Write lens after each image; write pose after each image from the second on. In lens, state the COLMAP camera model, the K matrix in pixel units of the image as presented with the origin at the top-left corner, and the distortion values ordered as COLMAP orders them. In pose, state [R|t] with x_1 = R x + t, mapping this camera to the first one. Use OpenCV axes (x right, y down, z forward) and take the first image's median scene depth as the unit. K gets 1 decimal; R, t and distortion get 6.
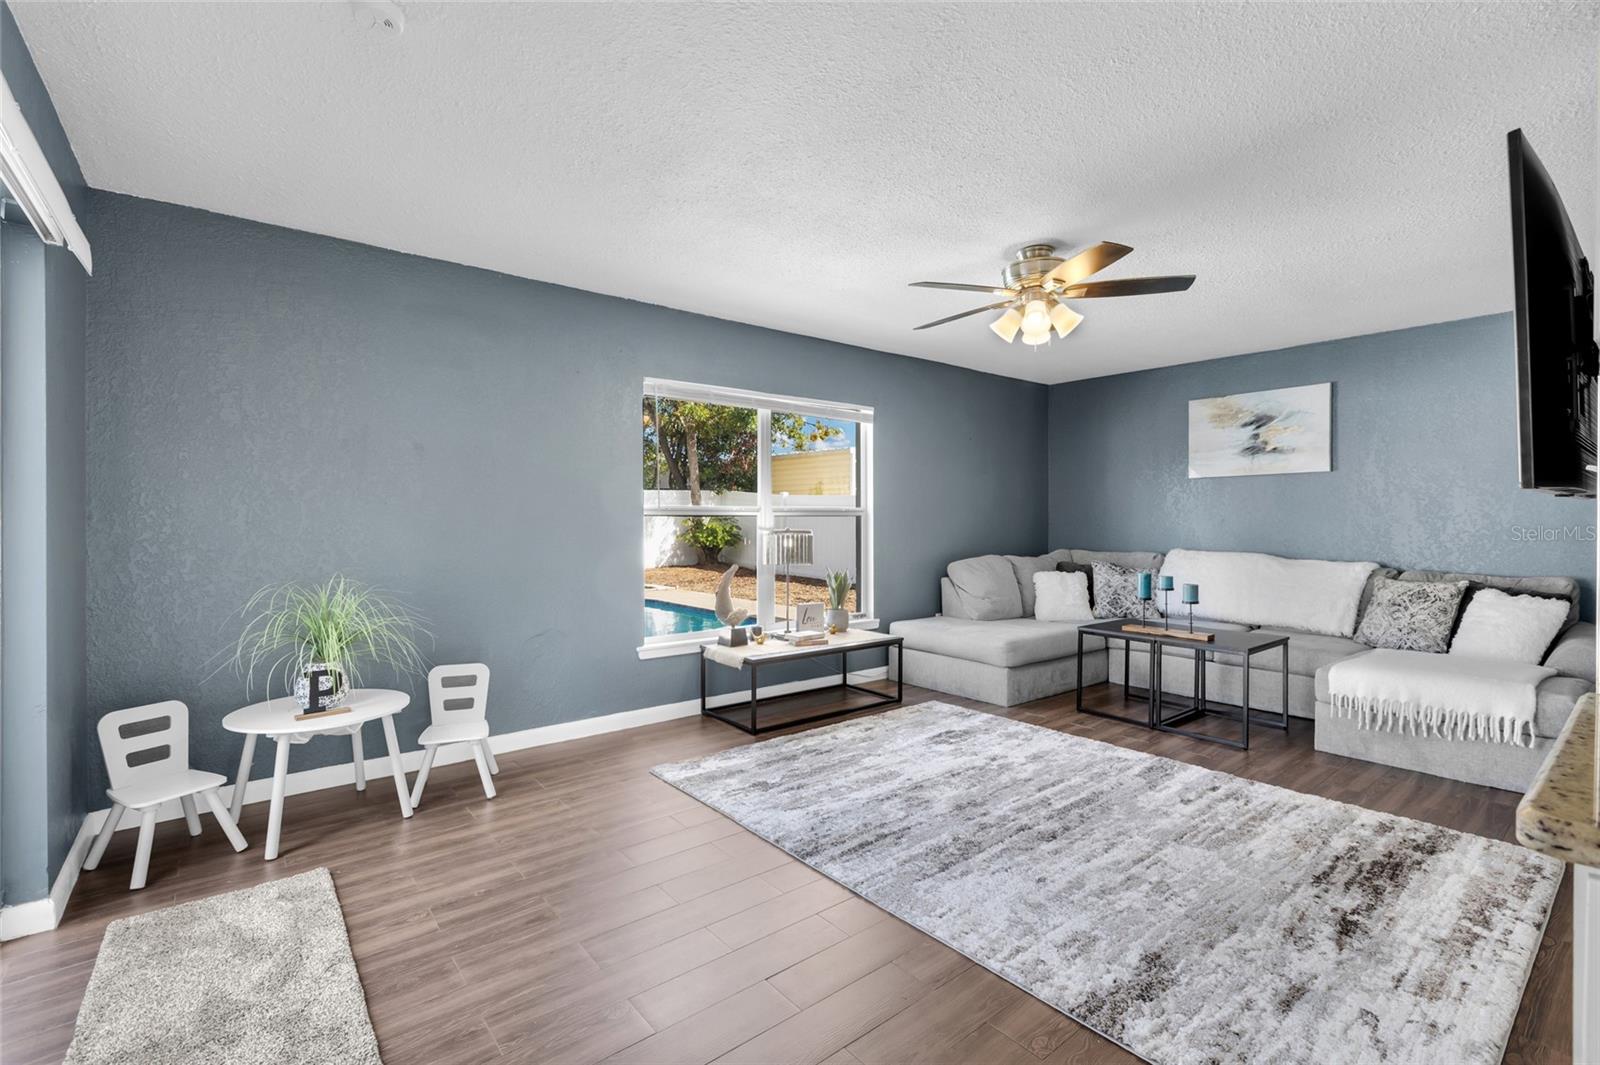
lens RADIAL K [[707.7, 0, 805.0], [0, 707.7, 531.2], [0, 0, 1]] dist [0.000100, -0.000188]
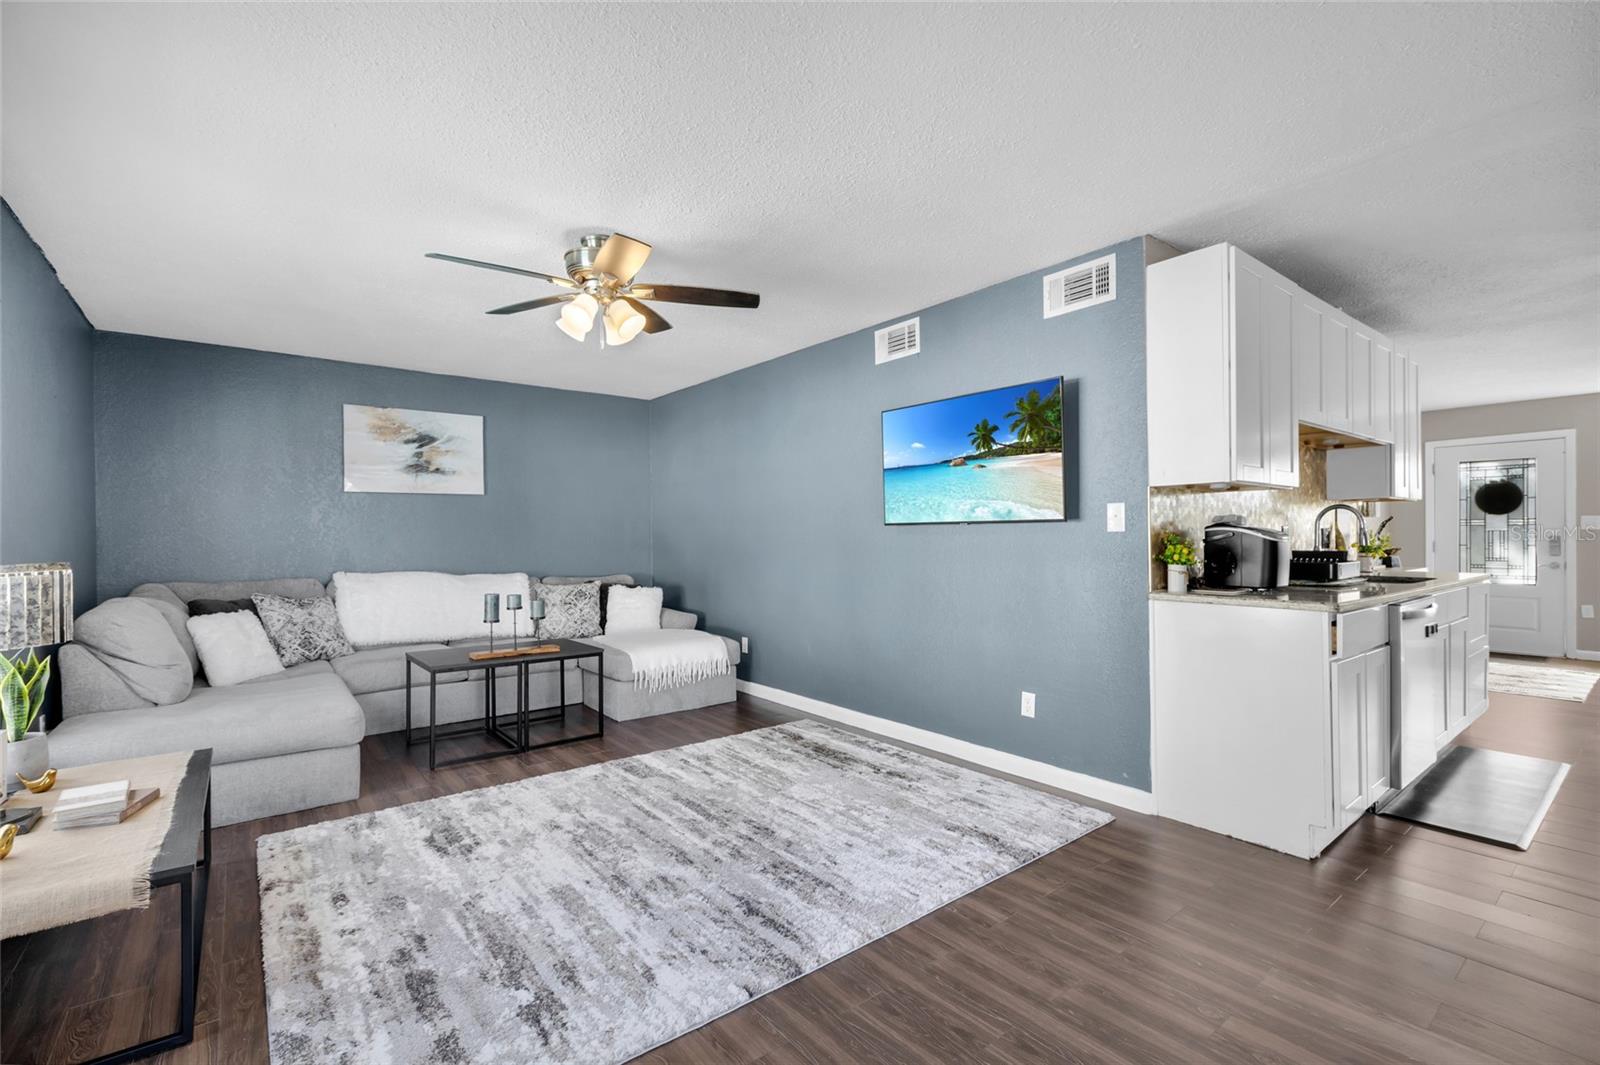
lens RADIAL K [[710.3, 0, 794.5], [0, 710.3, 539.1], [0, 0, 1]] dist [-0.001484, -0.000338]
pose [[0.025970, -0.003745, 0.999656, -0.610249], [0.022146, 0.999750, 0.003170, -0.010732], [-0.999417, 0.022056, 0.026047, 0.768696]]
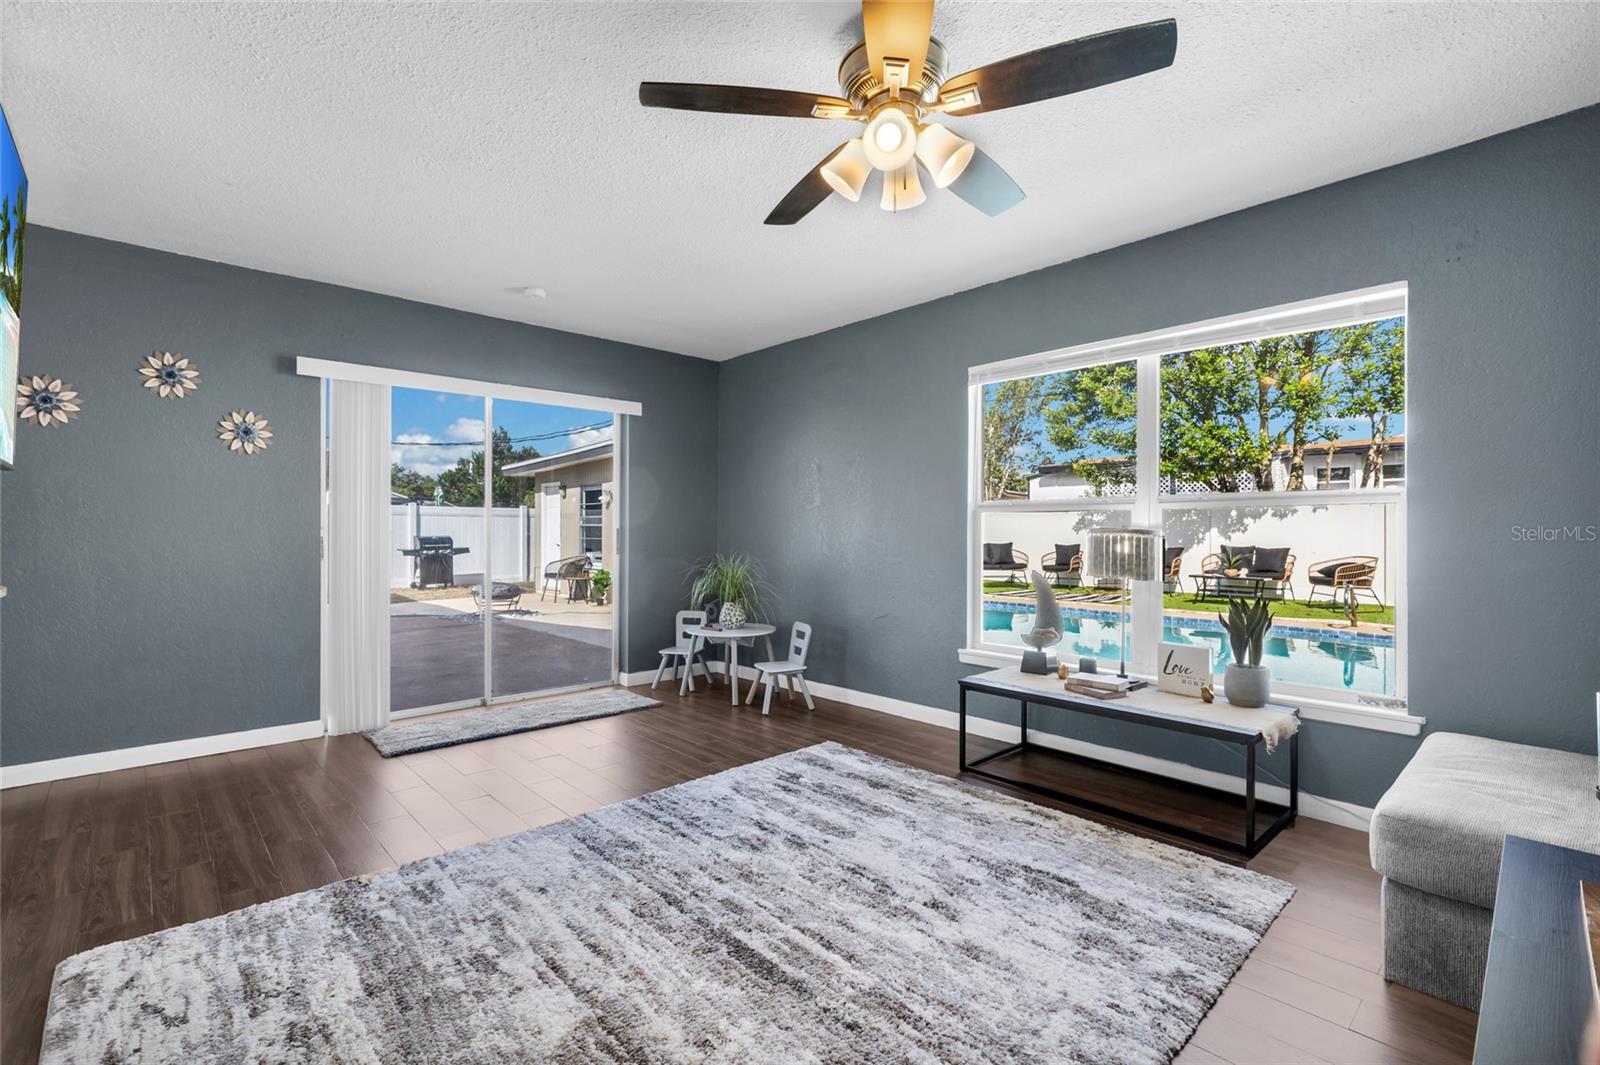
lens RADIAL K [[723.6, 0, 800.0], [0, 723.6, 532.5], [0, 0, 1]] dist [-0.000433, -0.000145]
pose [[0.063467, 0.003945, -0.997976, 0.960928], [-0.018060, 0.999833, 0.002804, 0.007982], [0.997821, 0.017846, 0.063527, 0.933190]]
